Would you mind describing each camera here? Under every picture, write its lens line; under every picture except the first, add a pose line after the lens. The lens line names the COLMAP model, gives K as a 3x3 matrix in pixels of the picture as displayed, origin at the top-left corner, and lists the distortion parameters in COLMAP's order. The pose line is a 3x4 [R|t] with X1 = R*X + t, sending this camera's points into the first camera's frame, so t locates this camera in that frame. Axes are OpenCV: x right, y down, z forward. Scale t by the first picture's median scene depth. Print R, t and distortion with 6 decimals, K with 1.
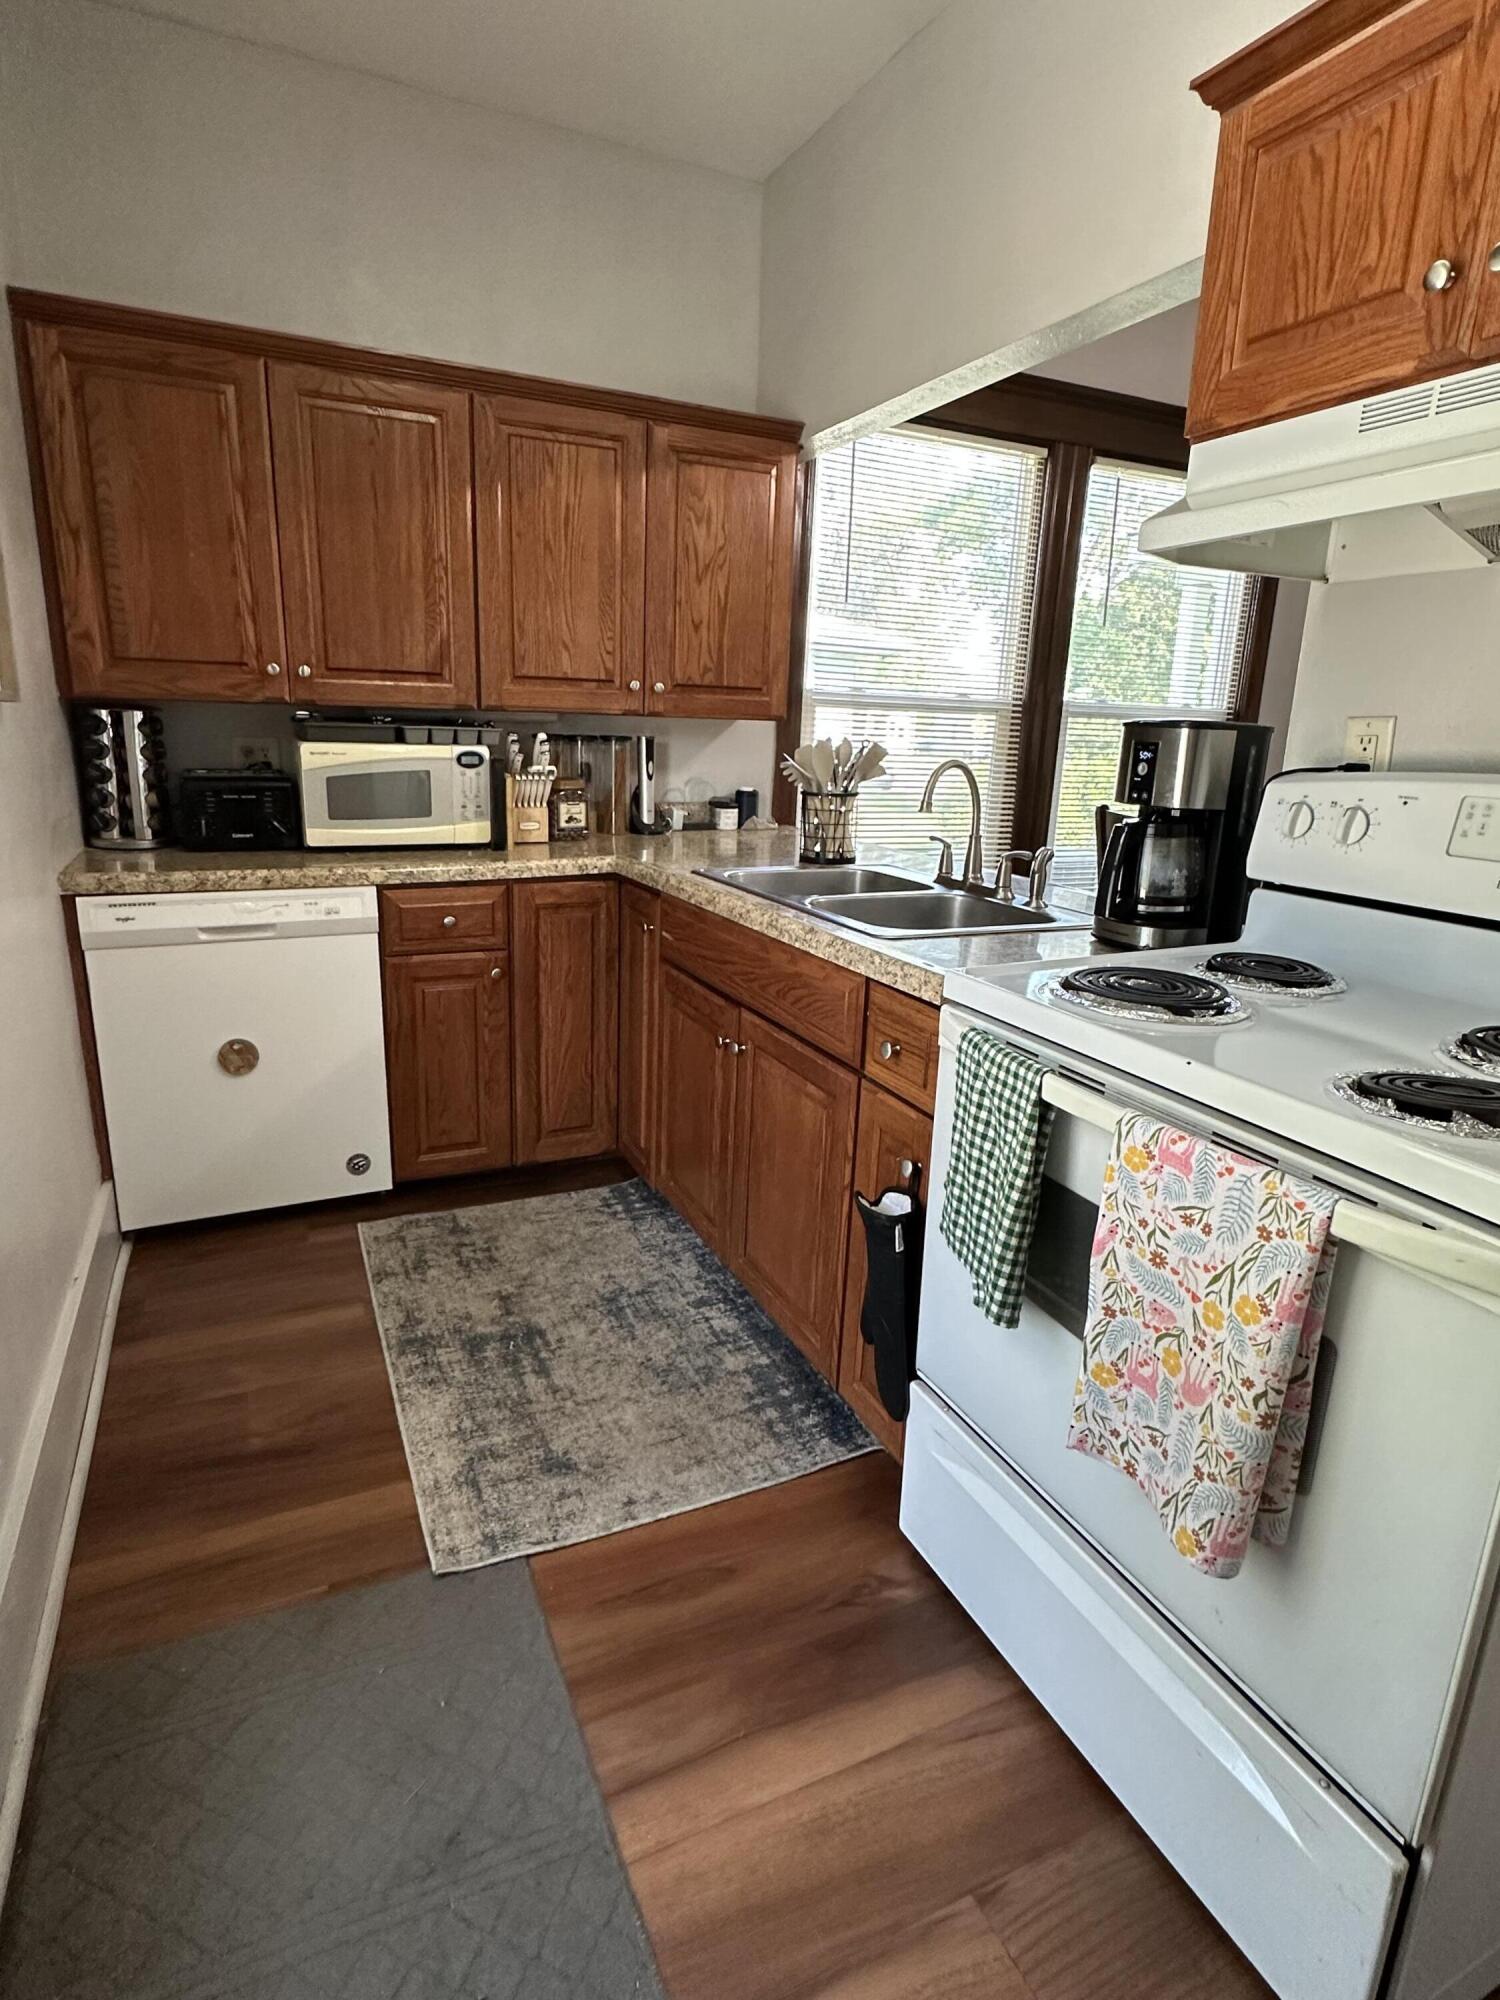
lens RADIAL K [[1057.2, 0, 748.5], [0, 1057.2, 996.8], [0, 0, 1]] dist [-0.004467, 0.002709]
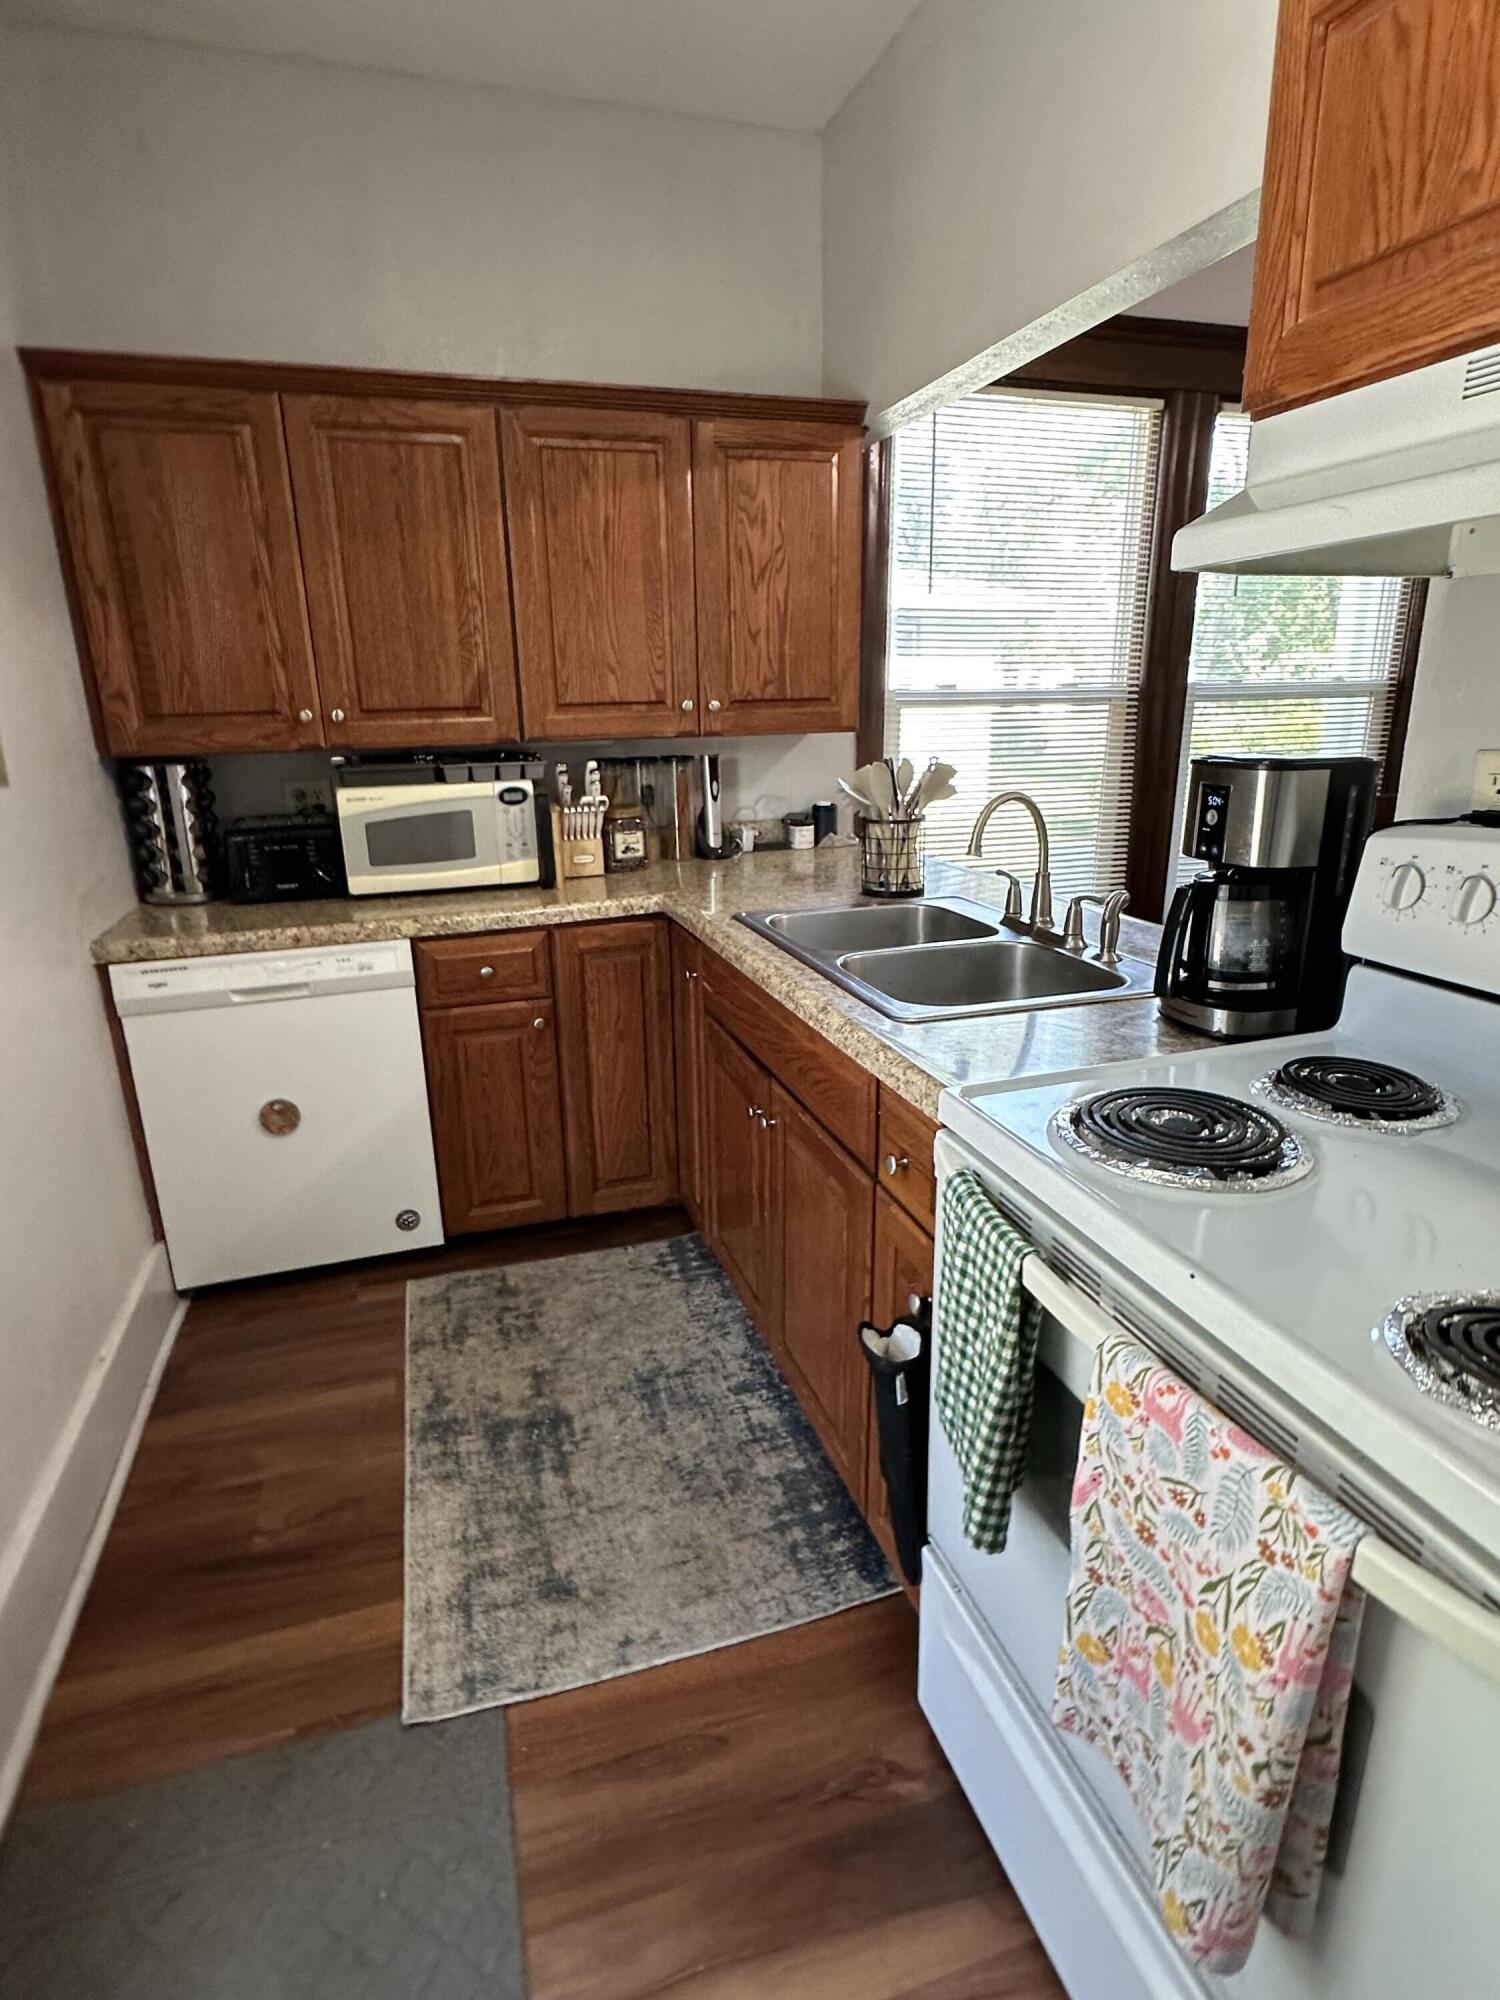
lens RADIAL K [[1057.2, 0, 752.9], [0, 1057.2, 1005.9], [0, 0, 1]] dist [-0.004467, 0.002709]
pose [[0.989767, -0.011830, -0.142200, 0.106586], [0.016804, 0.999286, 0.033832, -0.081702], [0.141699, -0.035875, 0.989260, 0.103350]]
